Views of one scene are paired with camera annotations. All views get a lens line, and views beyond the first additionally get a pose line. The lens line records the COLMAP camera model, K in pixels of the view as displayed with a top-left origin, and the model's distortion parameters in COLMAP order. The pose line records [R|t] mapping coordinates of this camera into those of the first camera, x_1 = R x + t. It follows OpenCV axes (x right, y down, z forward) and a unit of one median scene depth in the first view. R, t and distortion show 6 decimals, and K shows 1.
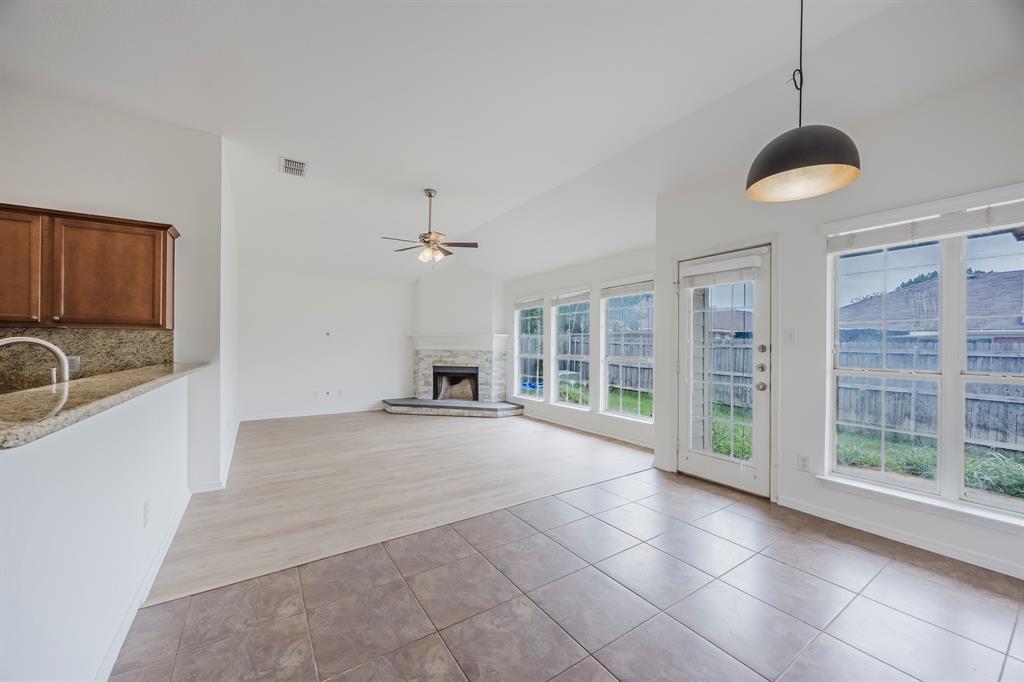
lens RADIAL K [[390.5, 0, 511.5], [0, 390.5, 343.2], [0, 0, 1]] dist [-0.001192, -0.000177]
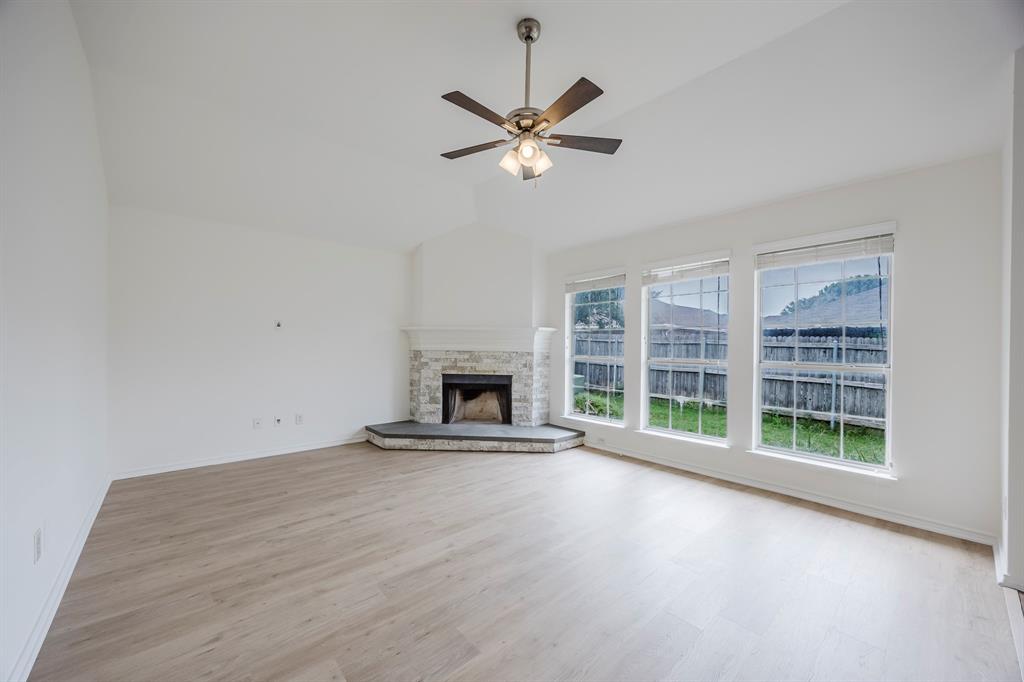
lens RADIAL K [[390.5, 0, 511.5], [0, 390.5, 343.2], [0, 0, 1]] dist [-0.001192, -0.000177]
pose [[0.990036, 0.002501, 0.140792, -0.250134], [-0.003194, 0.999984, 0.004696, 0.001596], [-0.140778, -0.005099, 0.990028, 0.437492]]
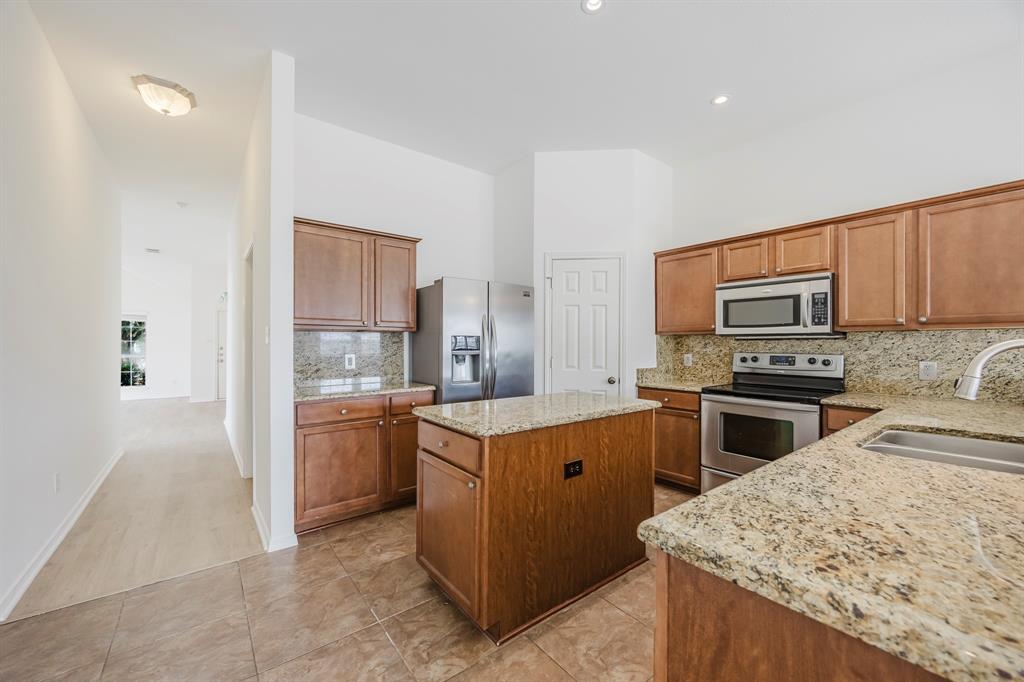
lens RADIAL K [[397.5, 0, 517.2], [0, 397.5, 346.0], [0, 0, 1]] dist [0.000692, -0.000100]
pose [[0.091441, -0.001792, -0.995809, -0.166601], [0.001081, 0.999998, -0.001700, -0.001224], [0.995810, -0.000921, 0.091443, -0.008453]]
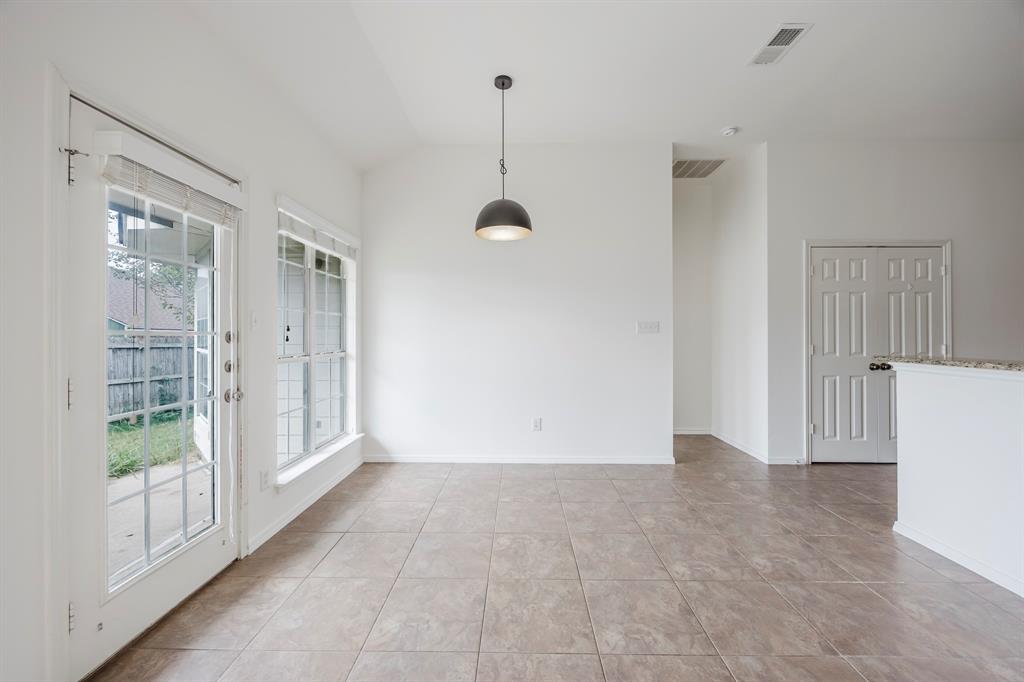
lens RADIAL K [[396.5, 0, 512.0], [0, 396.5, 341.0], [0, 0, 1]] dist [-0.000853, -0.000135]
pose [[-0.824512, -0.005930, 0.565813, -0.070403], [-0.001669, 0.999966, 0.008048, 0.007891], [-0.565841, 0.005691, -0.824495, 0.739939]]
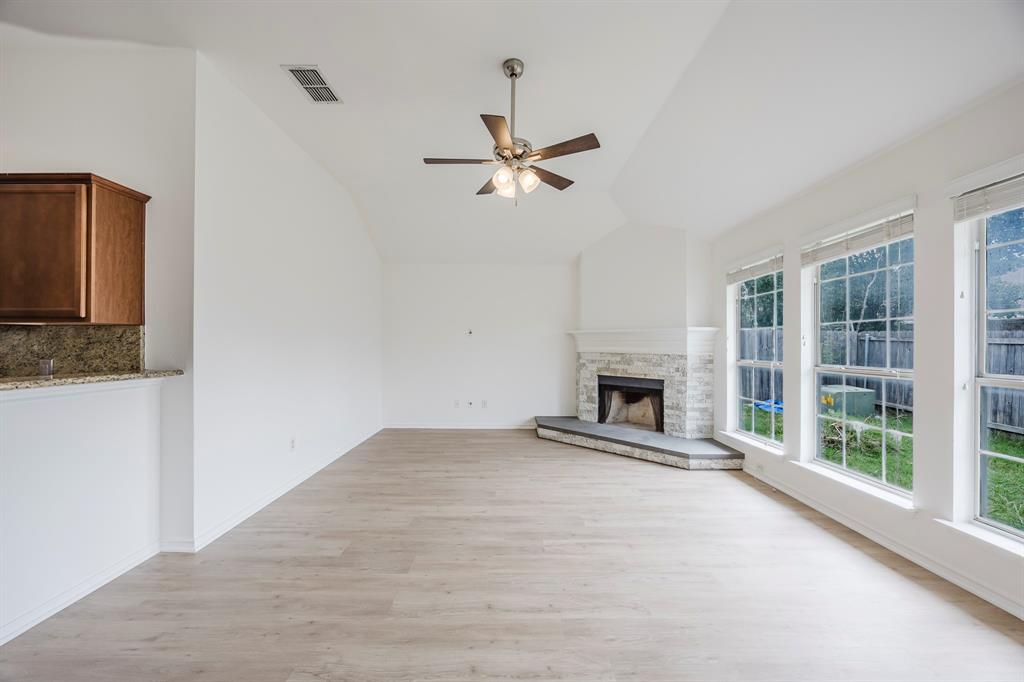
lens RADIAL K [[390.5, 0, 511.5], [0, 390.5, 343.2], [0, 0, 1]] dist [-0.001192, -0.000177]
pose [[0.838545, -0.004569, -0.544813, 0.073948], [0.003870, 0.999990, -0.002431, 0.002486], [0.544818, -0.000070, 0.838554, 0.454361]]
